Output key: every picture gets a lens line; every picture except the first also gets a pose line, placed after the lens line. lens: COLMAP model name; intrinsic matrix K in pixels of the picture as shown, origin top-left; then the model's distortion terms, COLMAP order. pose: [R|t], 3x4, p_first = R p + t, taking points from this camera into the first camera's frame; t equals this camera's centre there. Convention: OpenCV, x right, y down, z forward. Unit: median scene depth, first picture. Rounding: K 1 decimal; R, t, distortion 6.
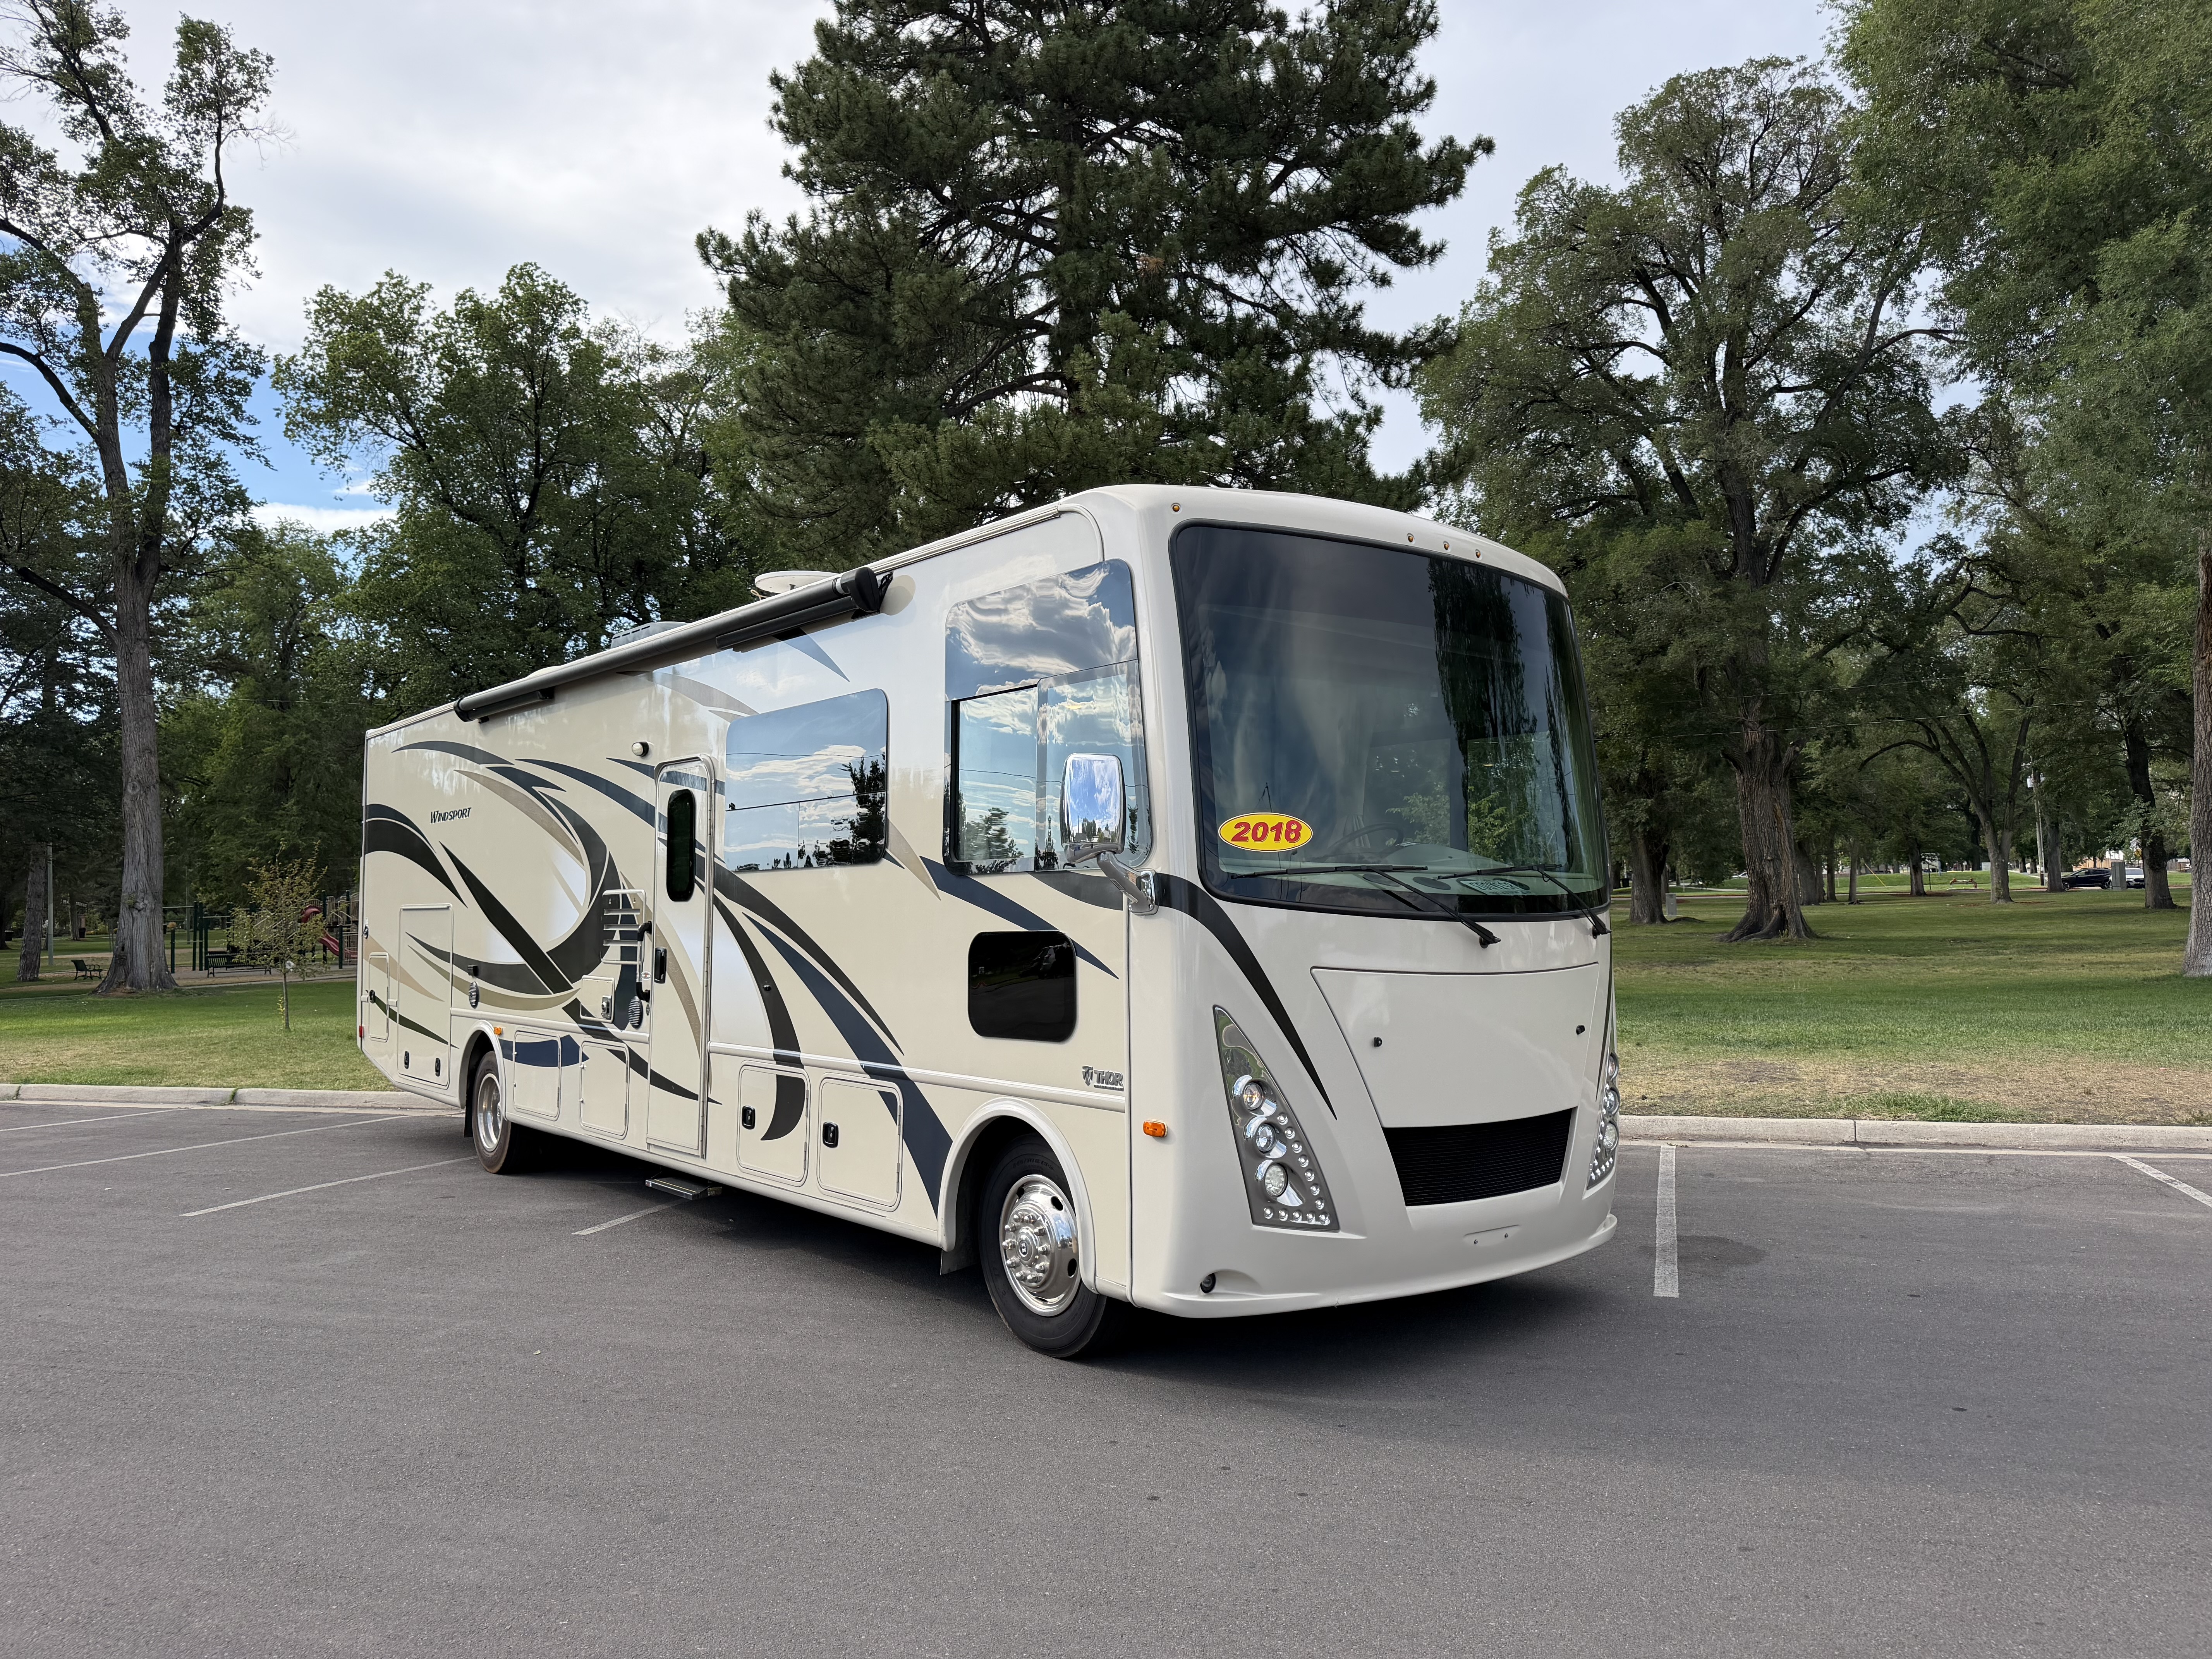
lens RADIAL K [[1611.4, 0, 1105.3], [0, 1611.4, 836.4], [0, 0, 1]] dist [0.038093, -0.046624]
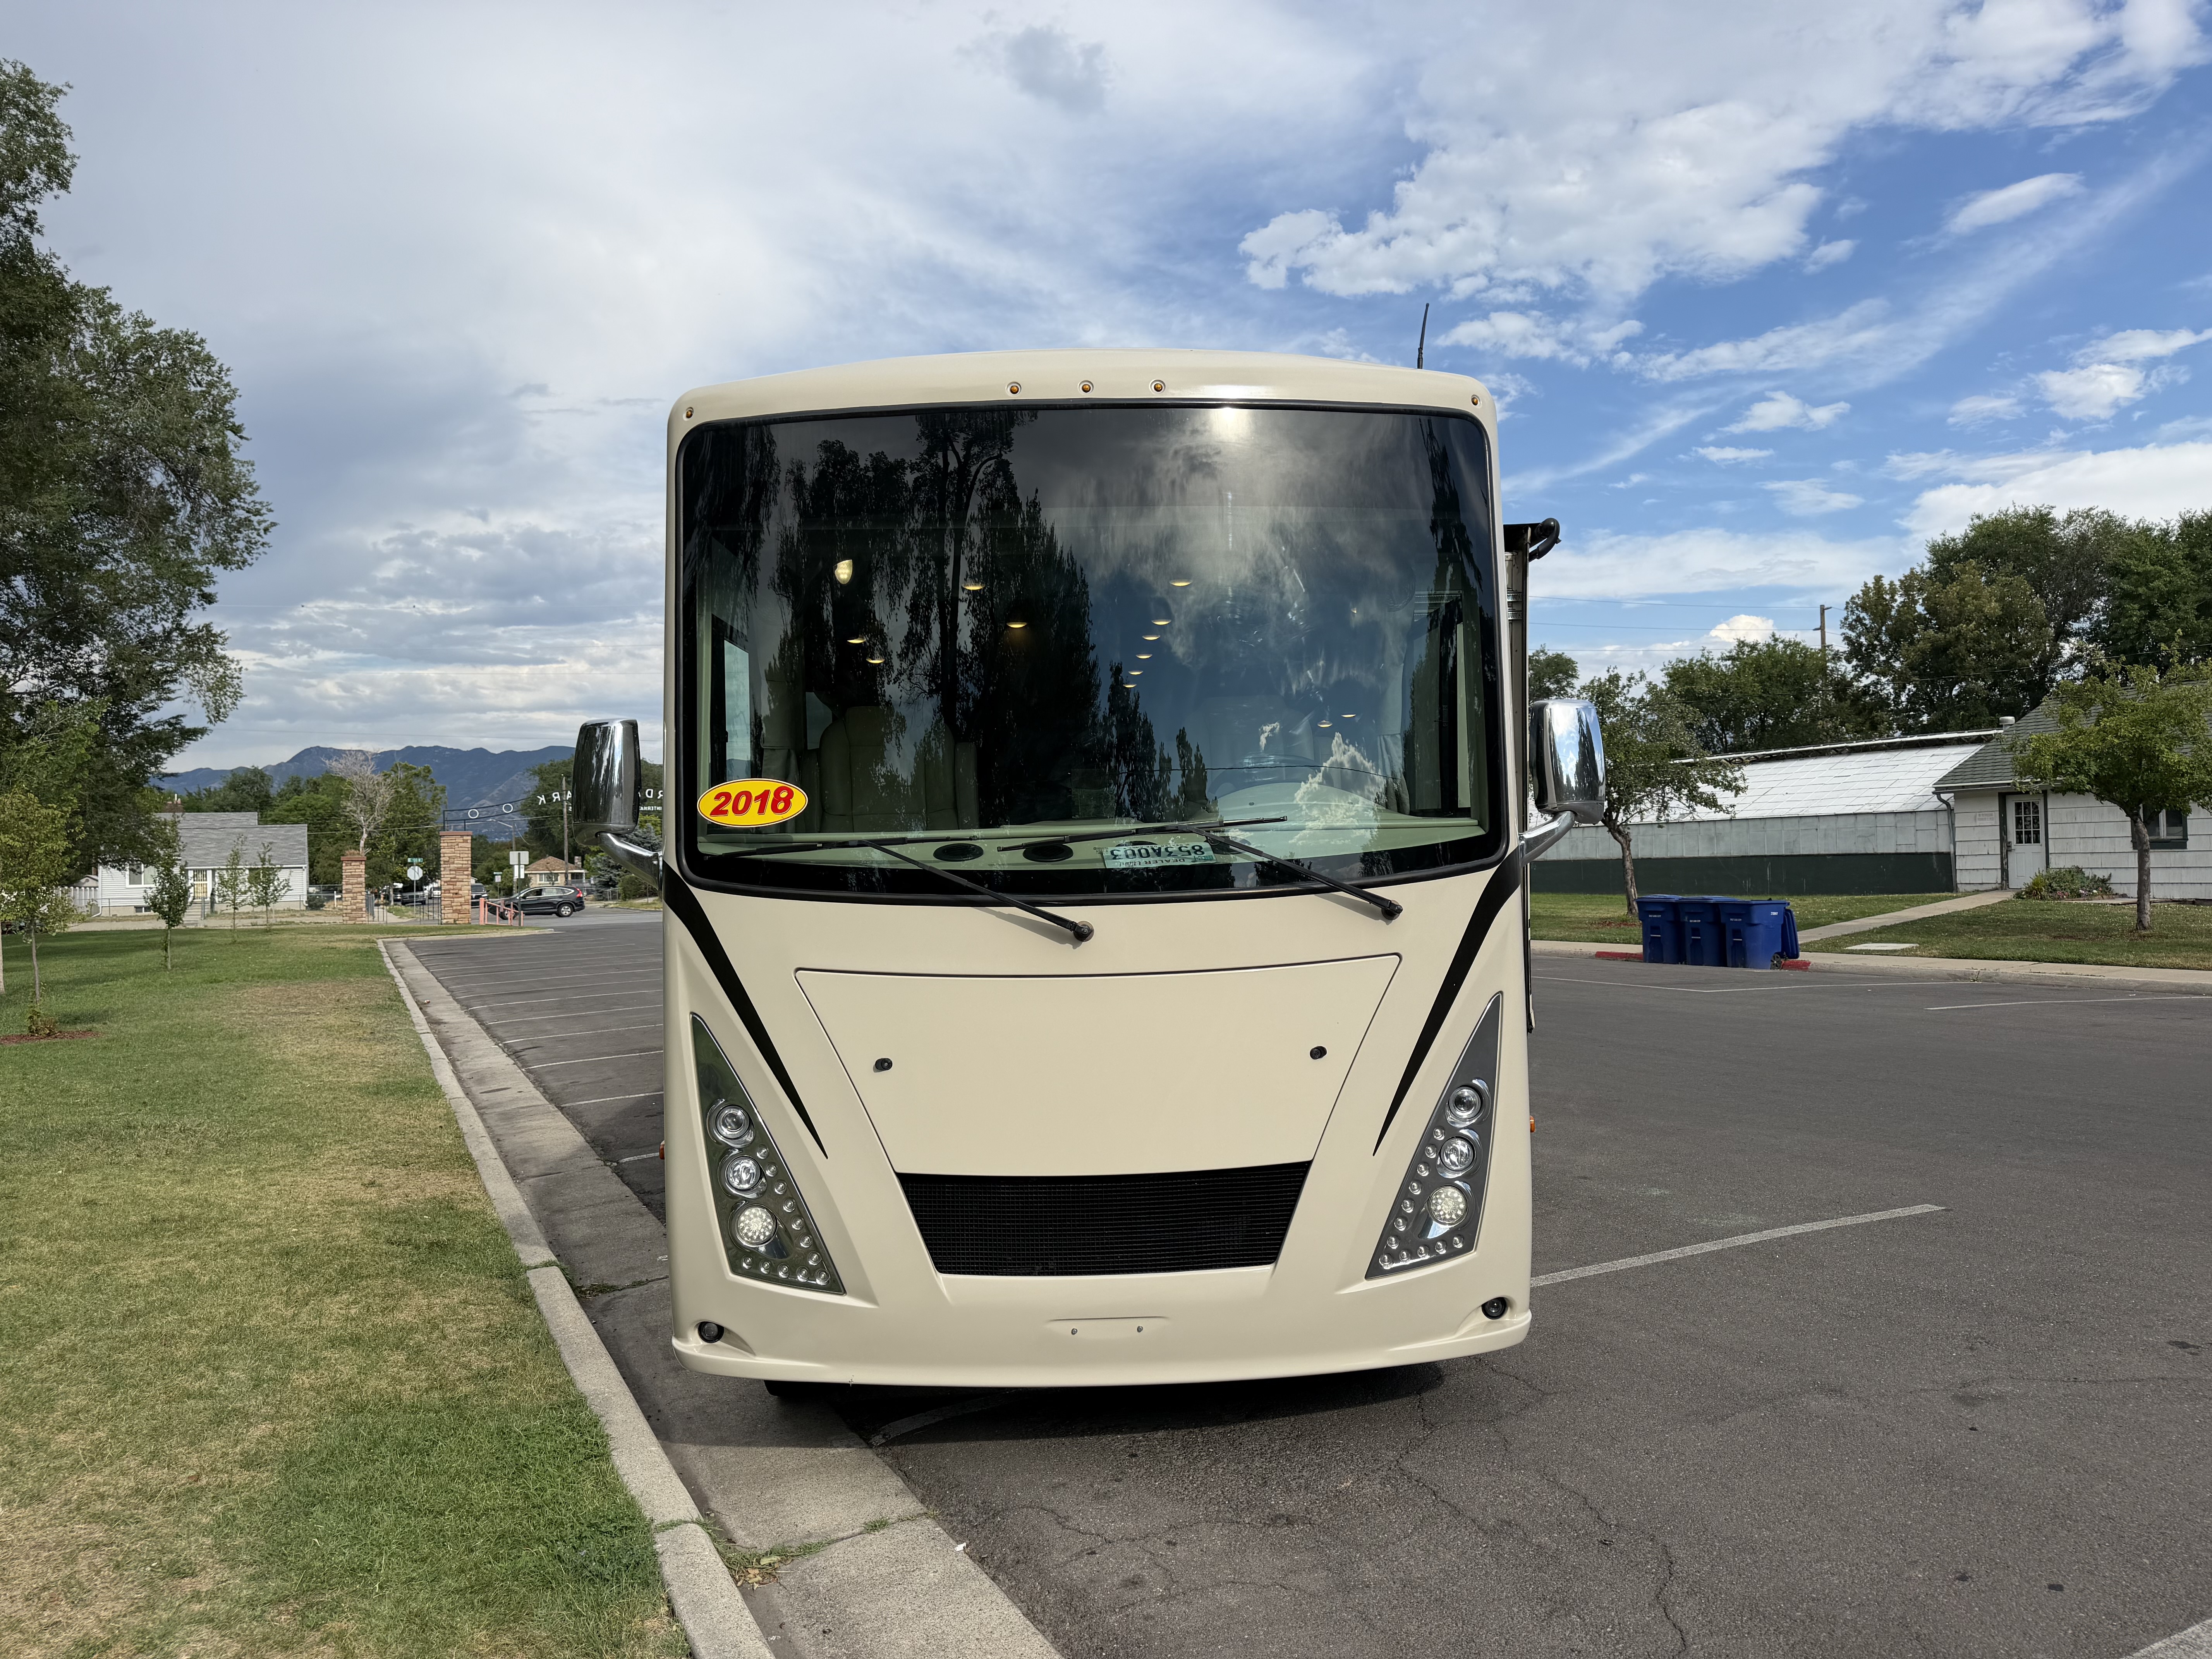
lens RADIAL K [[1611.4, 0, 1105.3], [0, 1611.4, 836.4], [0, 0, 1]] dist [0.038093, -0.046624]
pose [[0.808692, -0.019195, -0.587919, 0.723462], [0.063362, 0.996495, 0.054620, -0.018893], [0.584810, -0.081423, 0.807074, 0.442716]]
